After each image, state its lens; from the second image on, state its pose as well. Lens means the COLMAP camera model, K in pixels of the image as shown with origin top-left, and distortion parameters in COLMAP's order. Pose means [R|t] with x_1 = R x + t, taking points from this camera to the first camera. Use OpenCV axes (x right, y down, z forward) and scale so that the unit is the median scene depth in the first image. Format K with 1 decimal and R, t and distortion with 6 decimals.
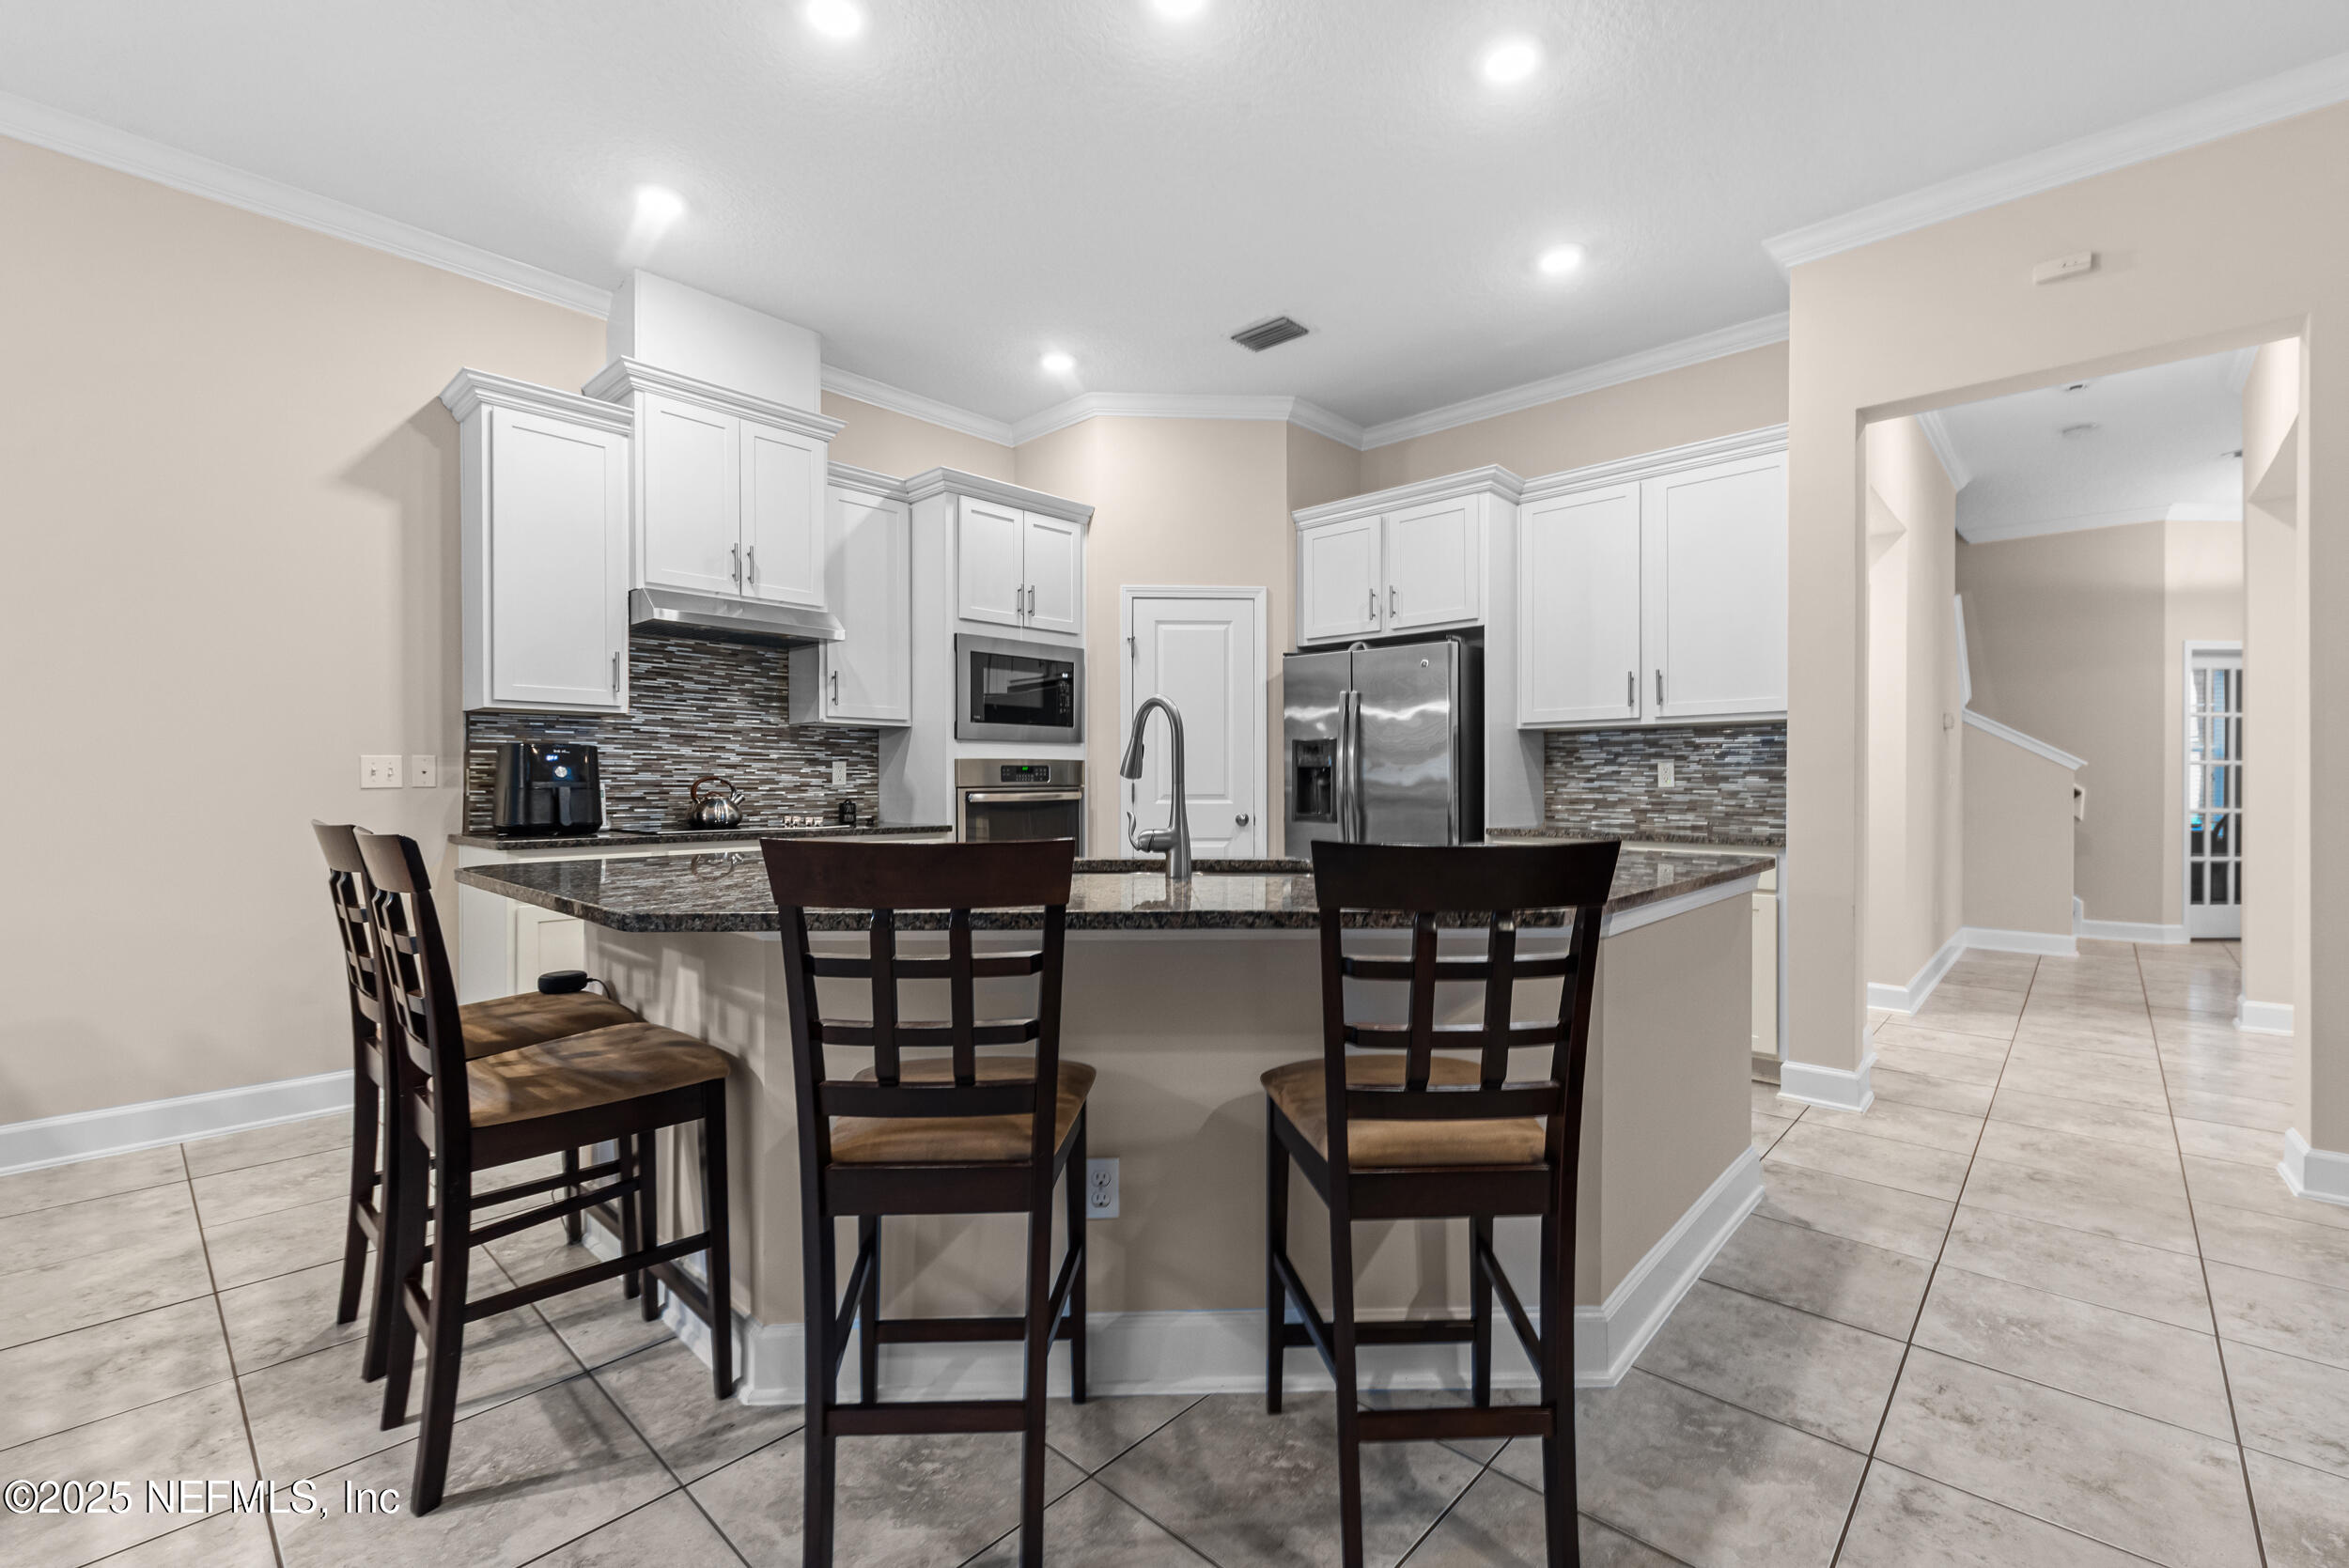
lens RADIAL K [[982.2, 0, 1177.4], [0, 982.2, 802.1], [0, 0, 1]] dist [0.001983, 0.001066]
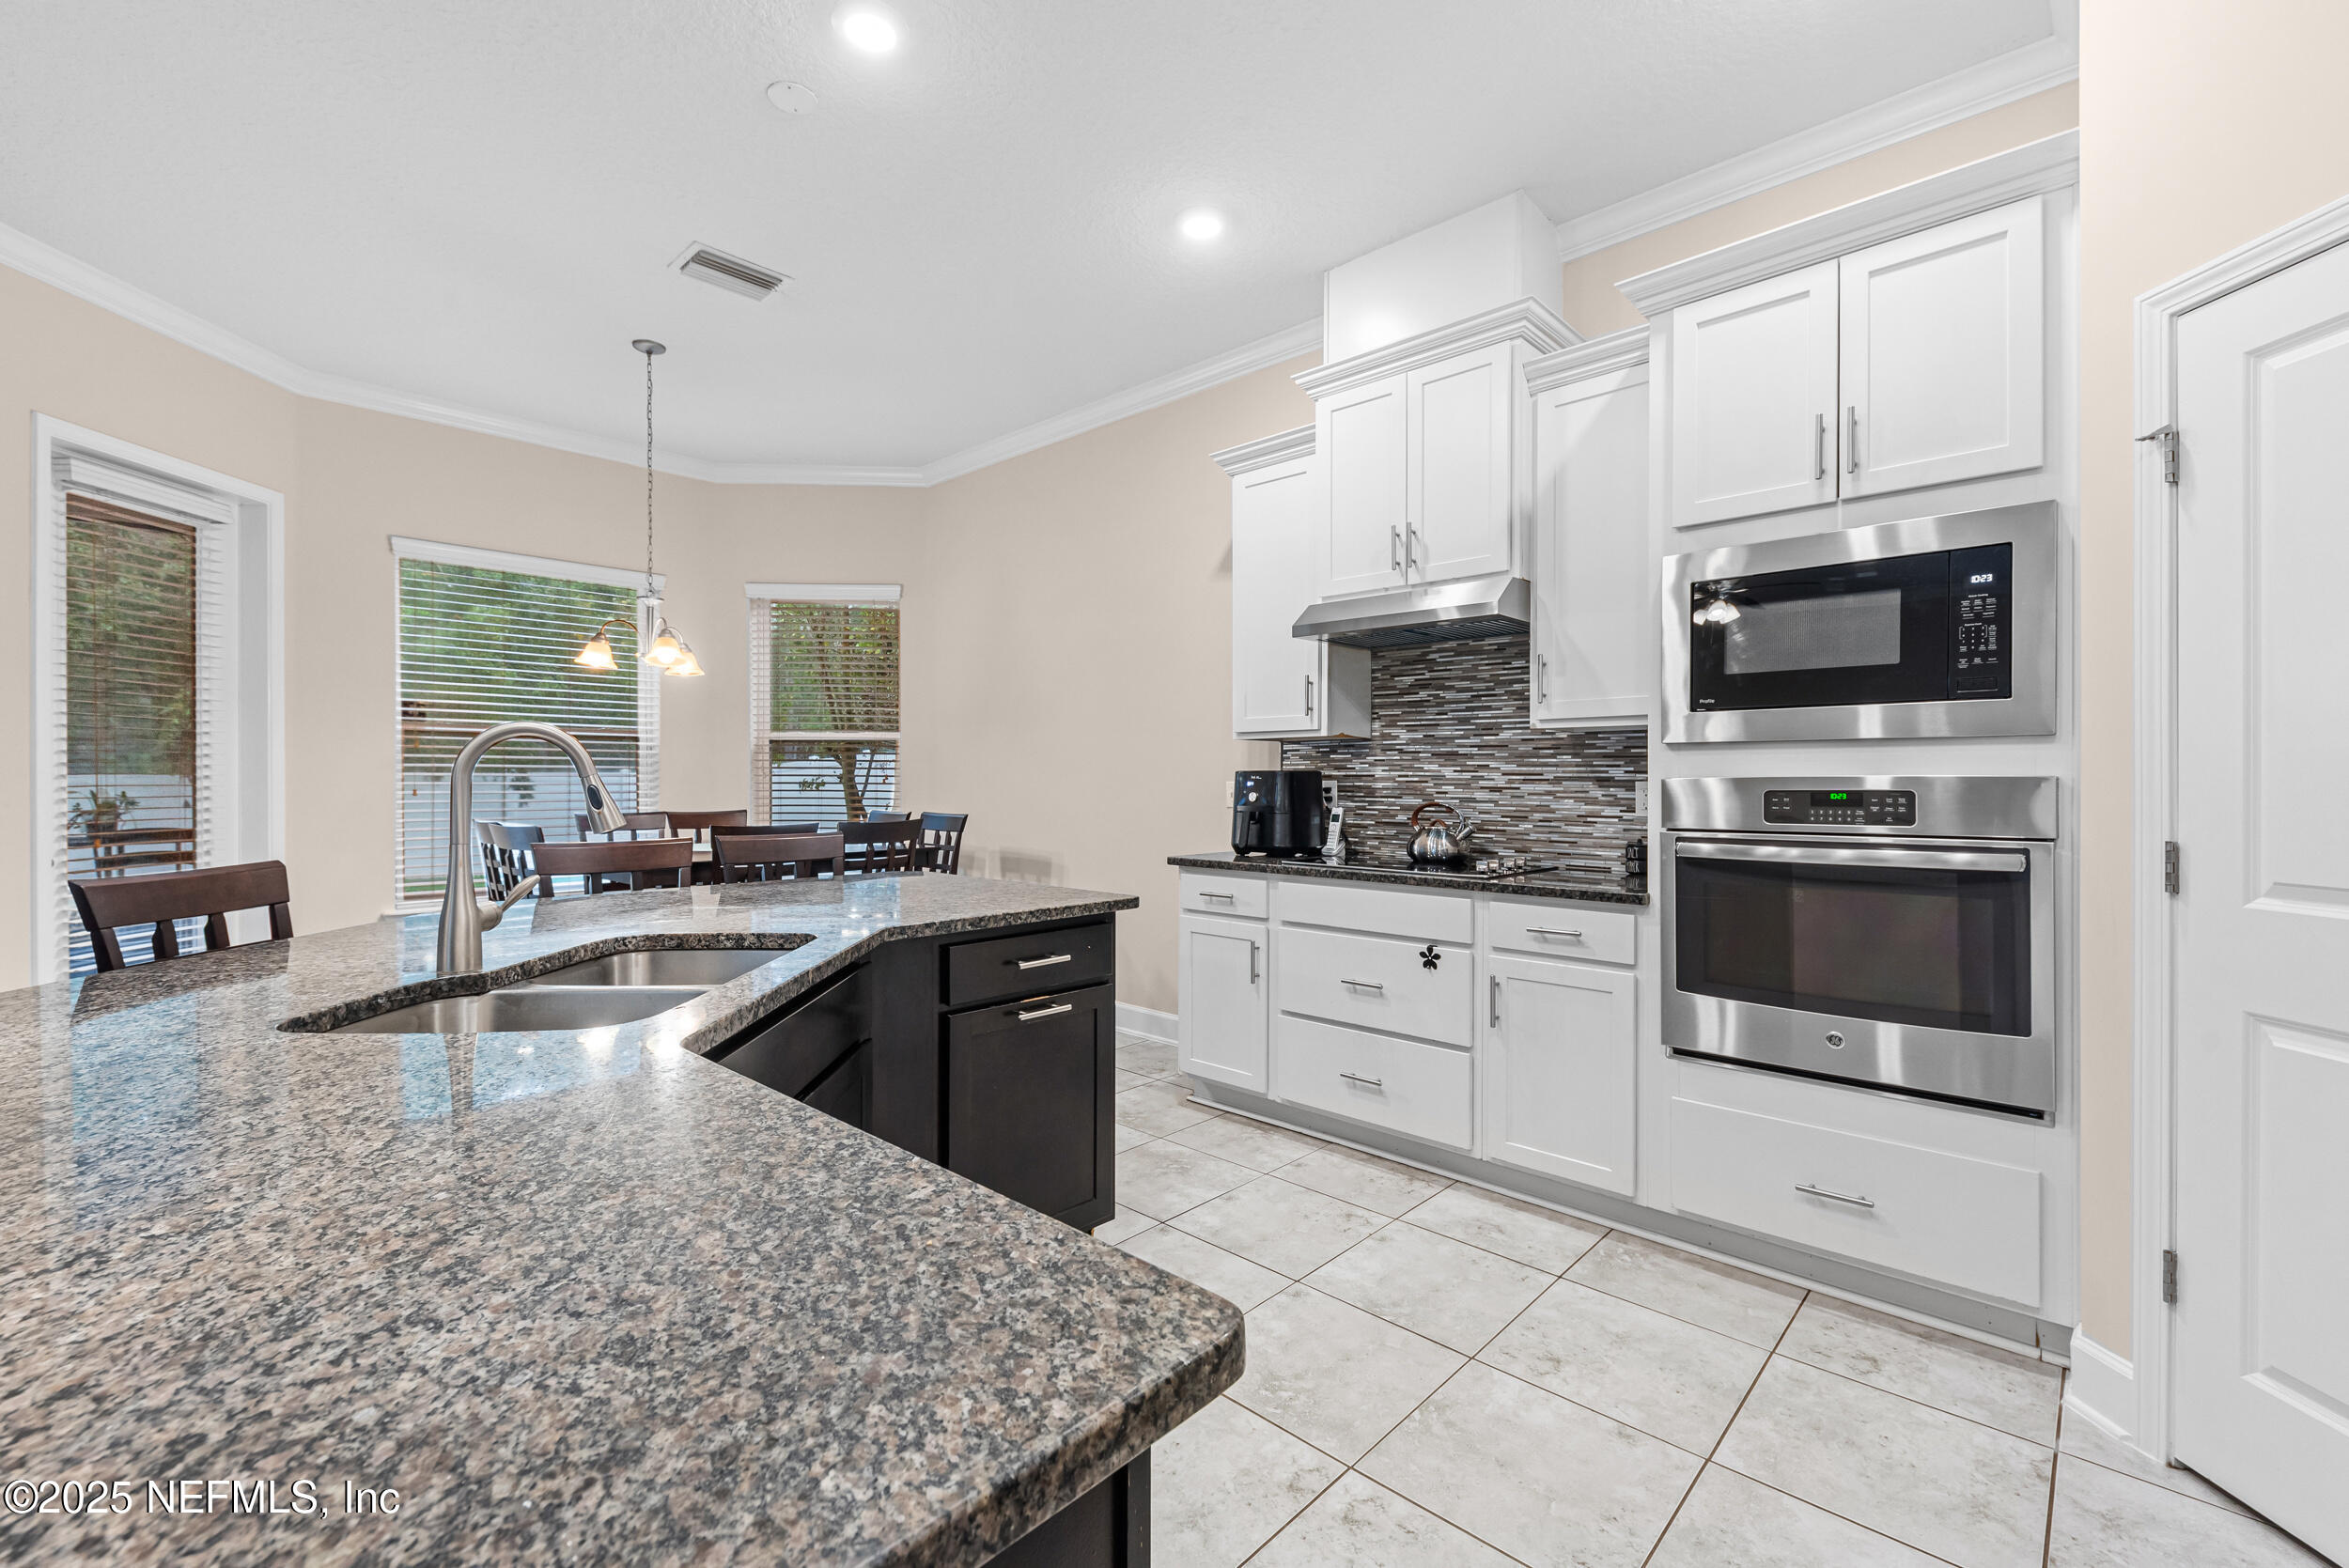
lens RADIAL K [[982.2, 0, 1180.8], [0, 982.2, 780.3], [0, 0, 1]] dist [0.001983, 0.001066]
pose [[0.002083, 0.000526, -0.999998, 0.349714], [-0.022537, 0.999746, 0.000479, -0.037854], [0.999744, 0.022536, 0.002094, 0.732070]]
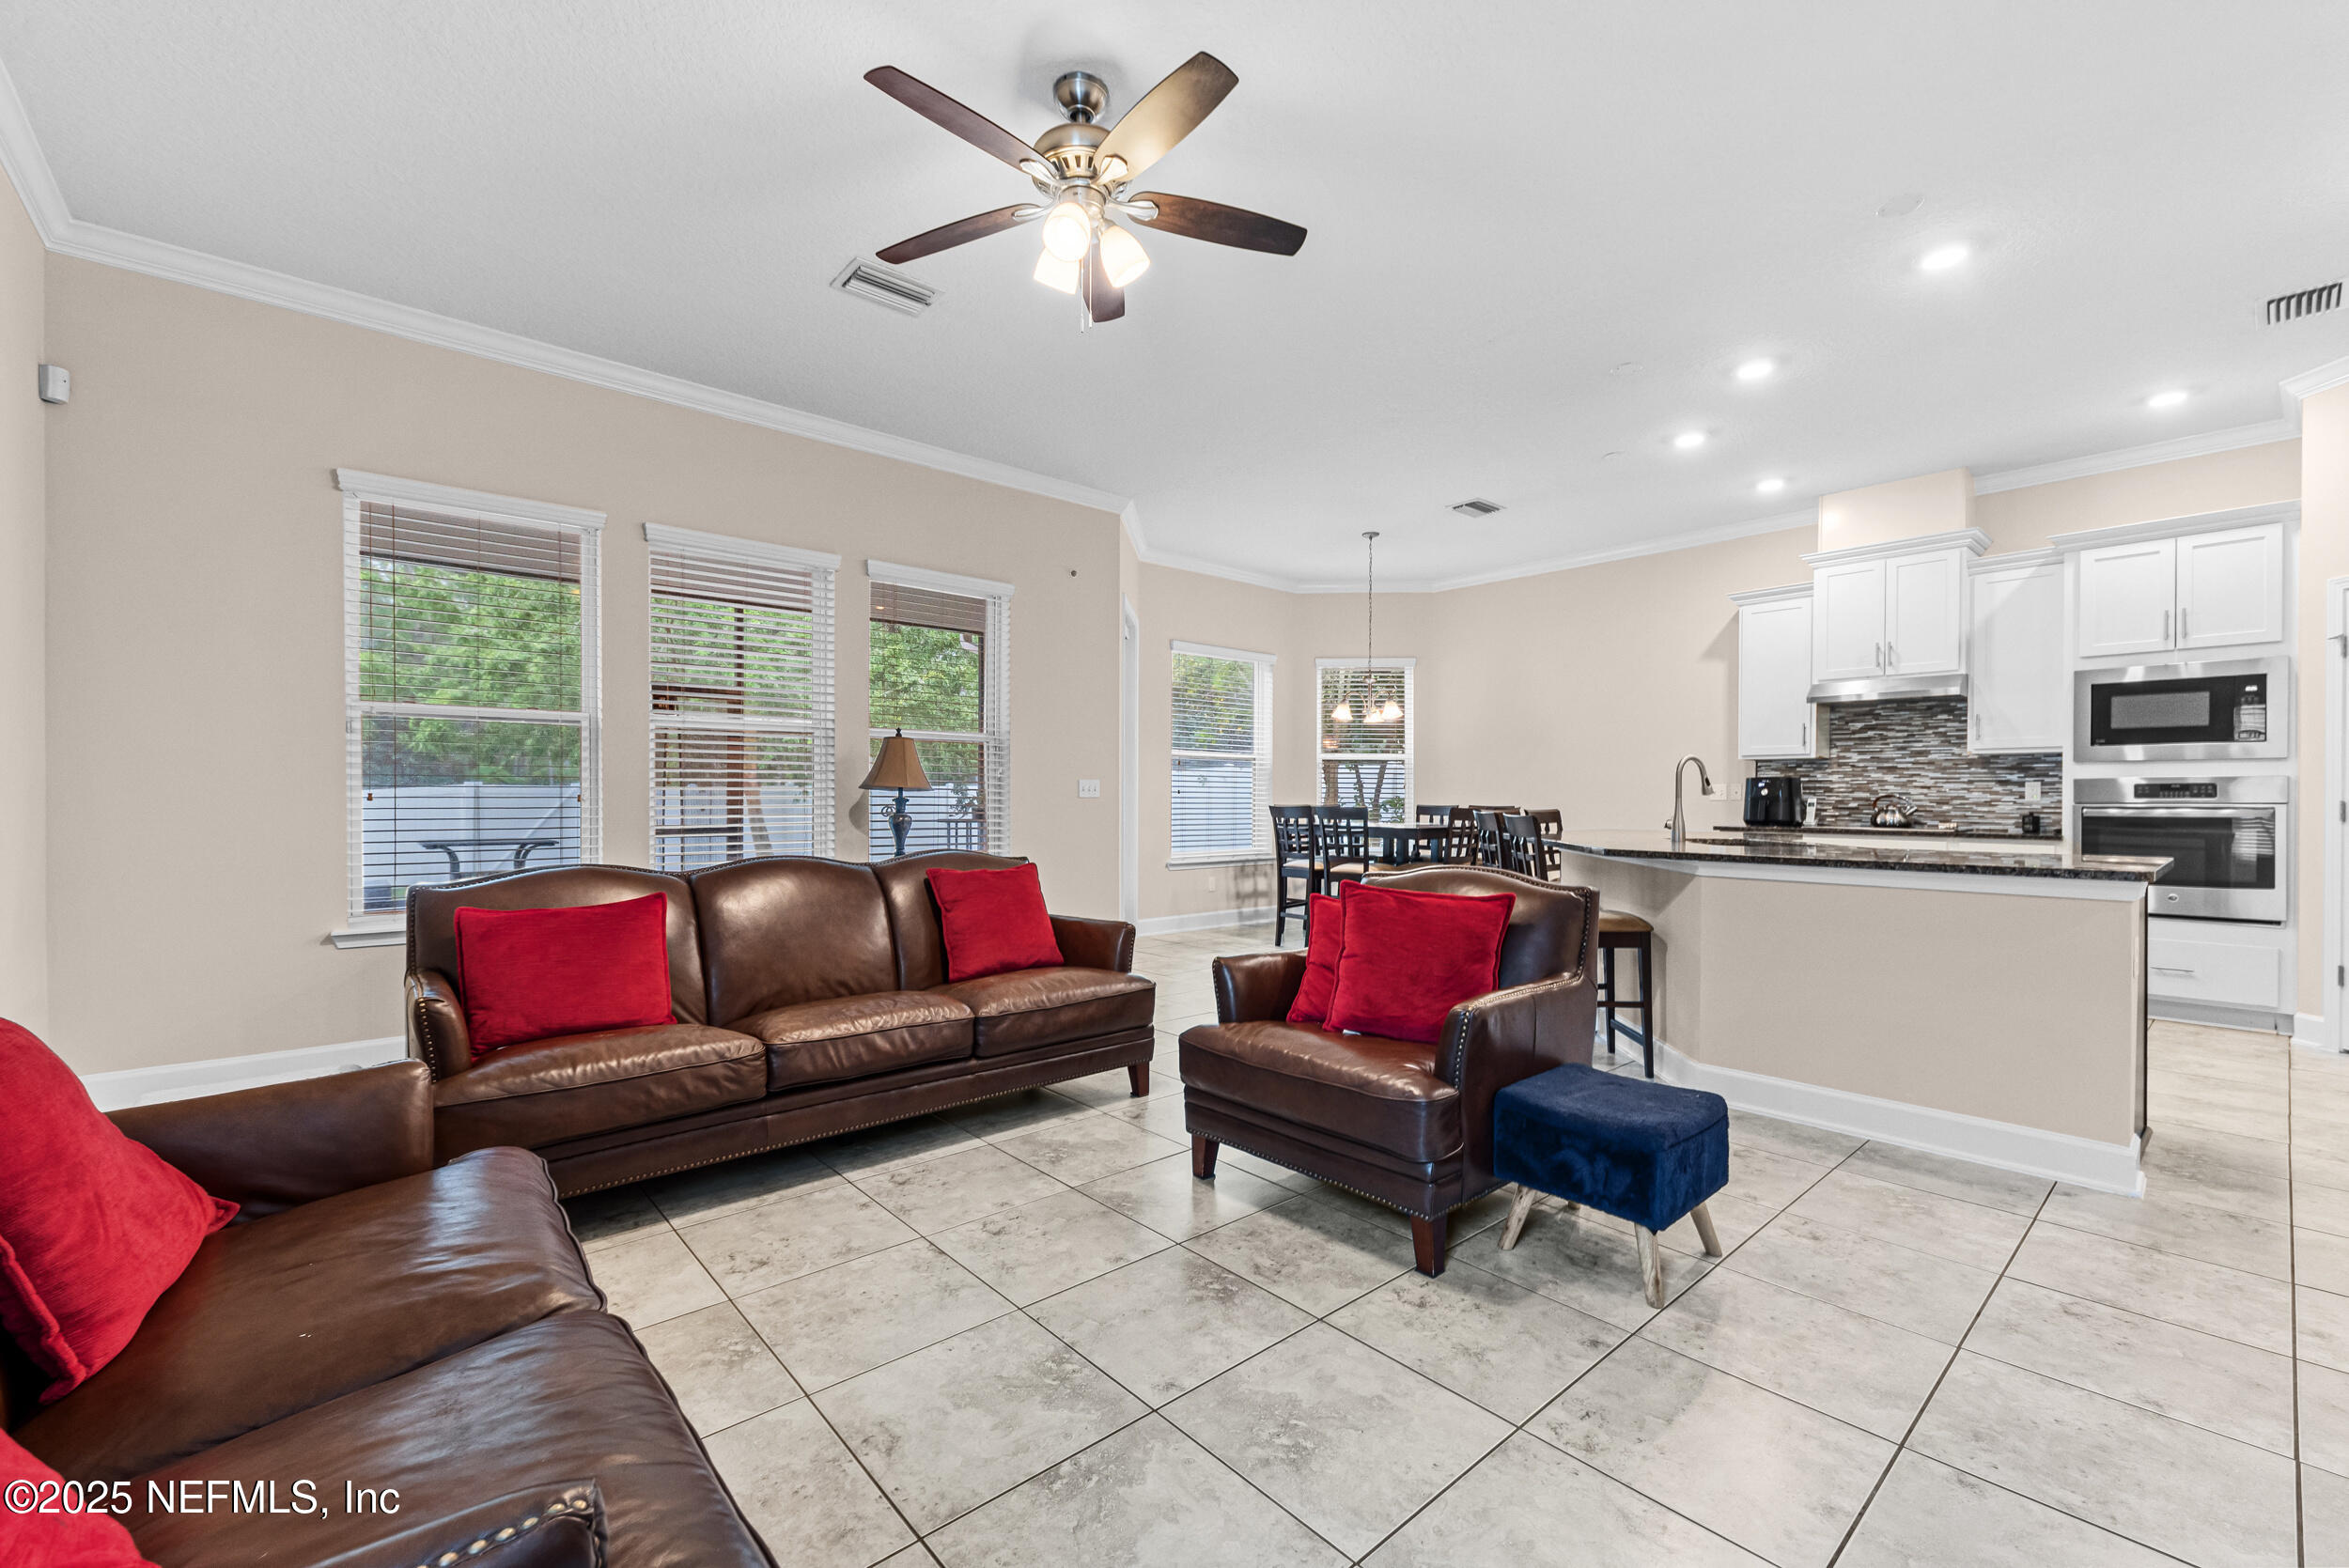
lens RADIAL K [[982.2, 0, 1165.0], [0, 982.2, 799.5], [0, 0, 1]] dist [0.001983, 0.001066]
pose [[-0.114900, -0.000847, -0.993377, 1.076832], [-0.025905, 0.999662, 0.002144, 0.006603], [0.993039, 0.025980, -0.114883, 0.069894]]
